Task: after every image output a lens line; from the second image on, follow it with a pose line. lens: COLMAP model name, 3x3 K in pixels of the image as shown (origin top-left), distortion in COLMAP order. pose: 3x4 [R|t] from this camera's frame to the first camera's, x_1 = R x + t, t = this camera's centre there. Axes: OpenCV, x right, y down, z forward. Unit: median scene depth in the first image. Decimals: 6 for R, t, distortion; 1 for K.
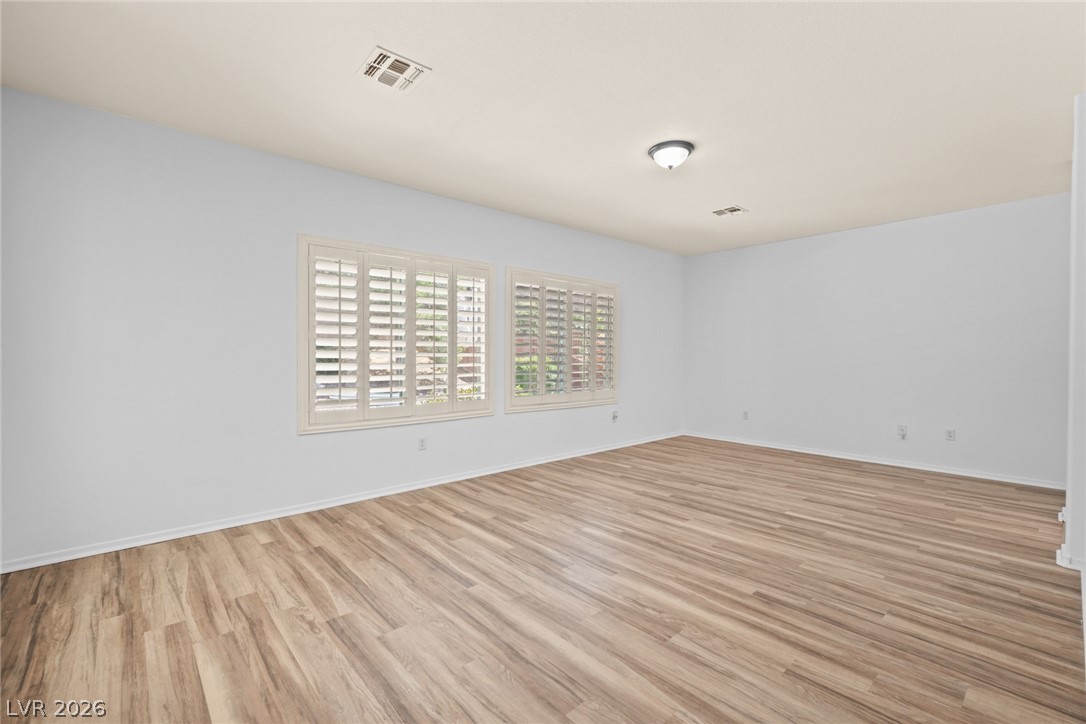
lens RADIAL K [[474.3, 0, 536.5], [0, 474.3, 361.3], [0, 0, 1]] dist [-0.008775, 0.003995]
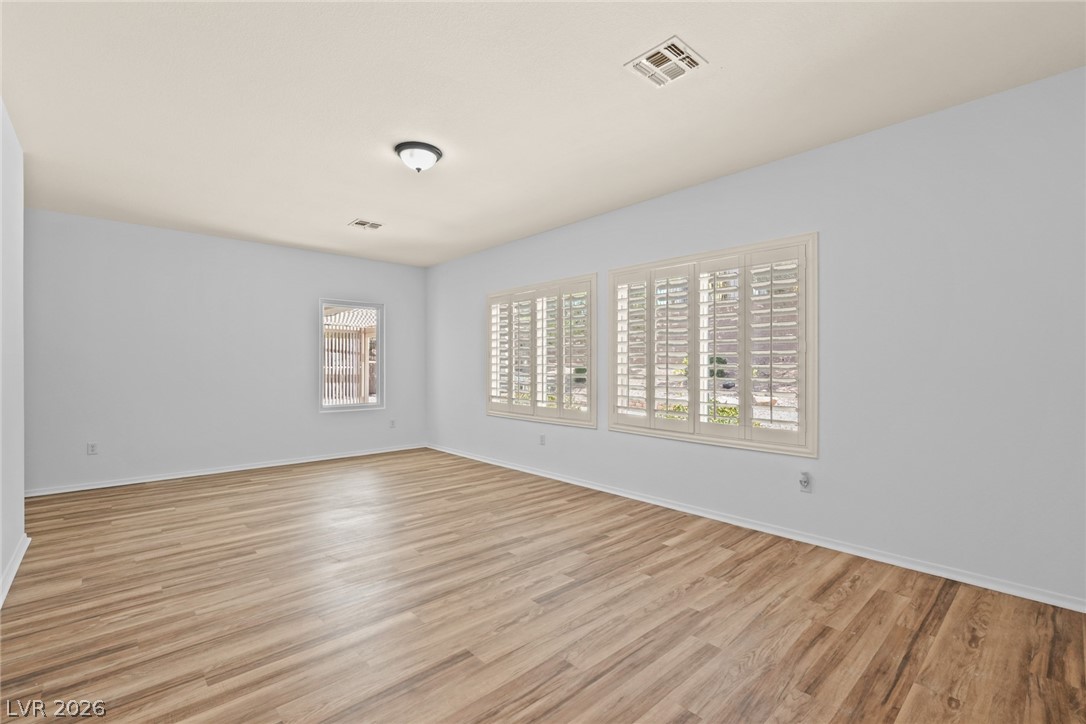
lens RADIAL K [[474.3, 0, 543.5], [0, 474.3, 363.8], [0, 0, 1]] dist [-0.008775, 0.003995]
pose [[0.024420, -0.006837, -0.999678, 1.539684], [-0.013219, 0.999887, -0.007161, -0.020917], [0.999614, 0.013389, 0.024327, 1.518747]]
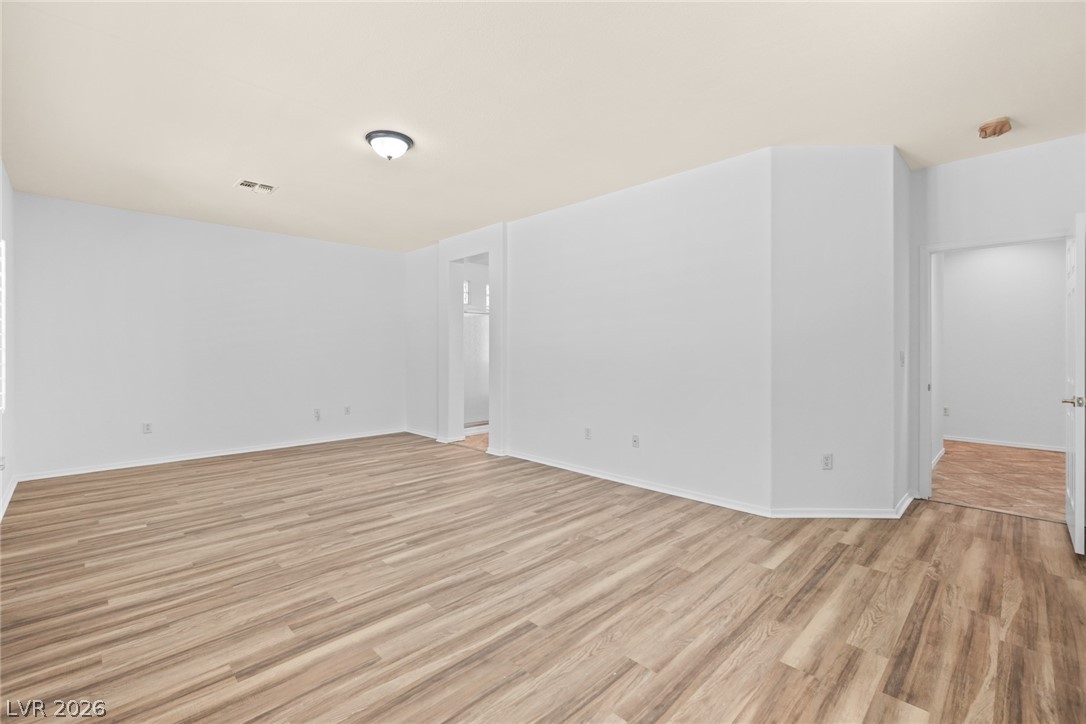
lens RADIAL K [[474.3, 0, 541.1], [0, 474.3, 356.4], [0, 0, 1]] dist [-0.008775, 0.003995]
pose [[-0.057988, -0.012198, 0.998243, -0.876917], [0.013513, 0.999824, 0.013003, -0.014132], [-0.998226, 0.014243, -0.057813, 0.922038]]
